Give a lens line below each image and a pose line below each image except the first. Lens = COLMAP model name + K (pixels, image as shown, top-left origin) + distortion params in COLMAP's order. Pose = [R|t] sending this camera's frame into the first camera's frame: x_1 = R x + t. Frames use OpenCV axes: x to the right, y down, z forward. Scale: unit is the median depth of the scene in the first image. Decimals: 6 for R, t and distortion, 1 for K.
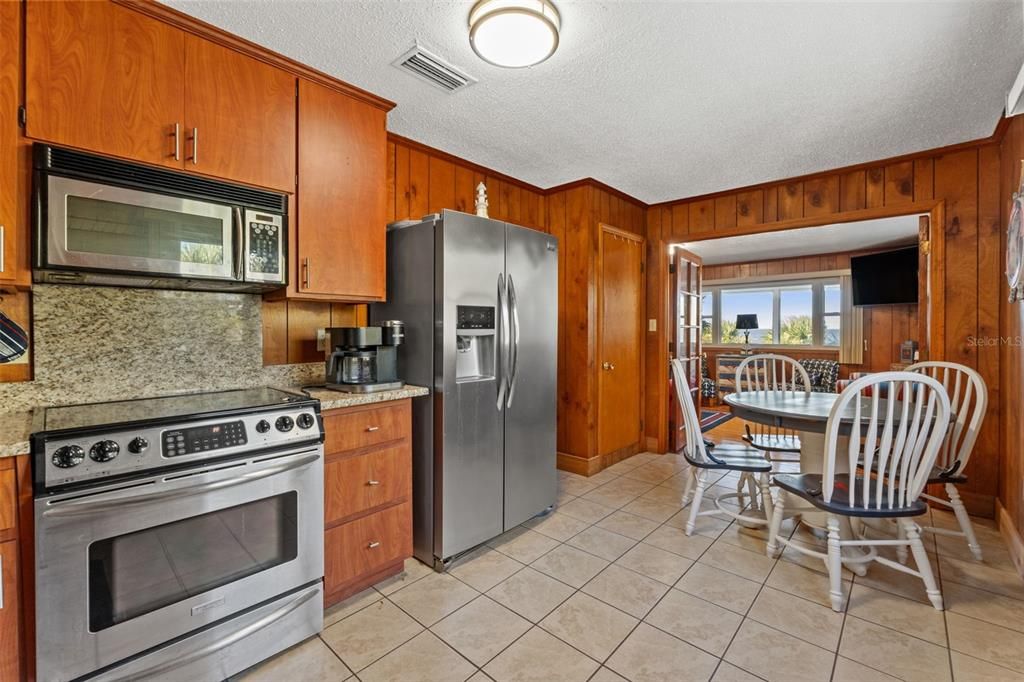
lens RADIAL K [[432.8, 0, 511.6], [0, 432.8, 332.2], [0, 0, 1]] dist [-0.007940, -0.000423]
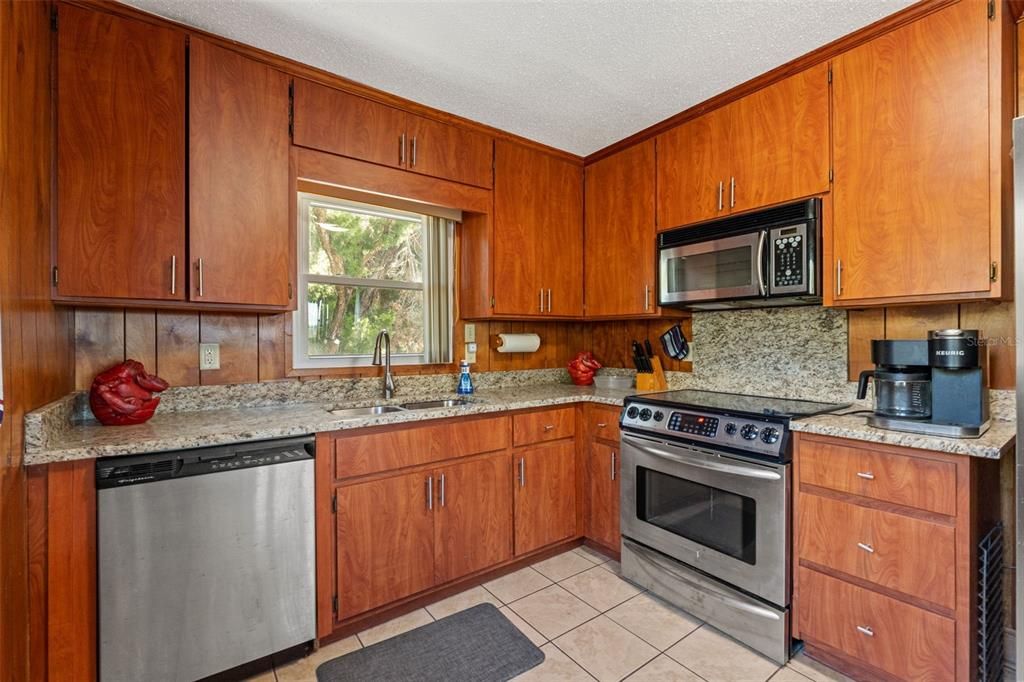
lens RADIAL K [[439.8, 0, 512.0], [0, 439.8, 341.0], [0, 0, 1]] dist [0.000659, -0.000171]
pose [[-0.190870, 0.006146, -0.981596, 0.573636], [-0.007400, 0.999943, 0.007700, -0.011482], [0.981587, 0.008733, -0.190814, 0.574674]]
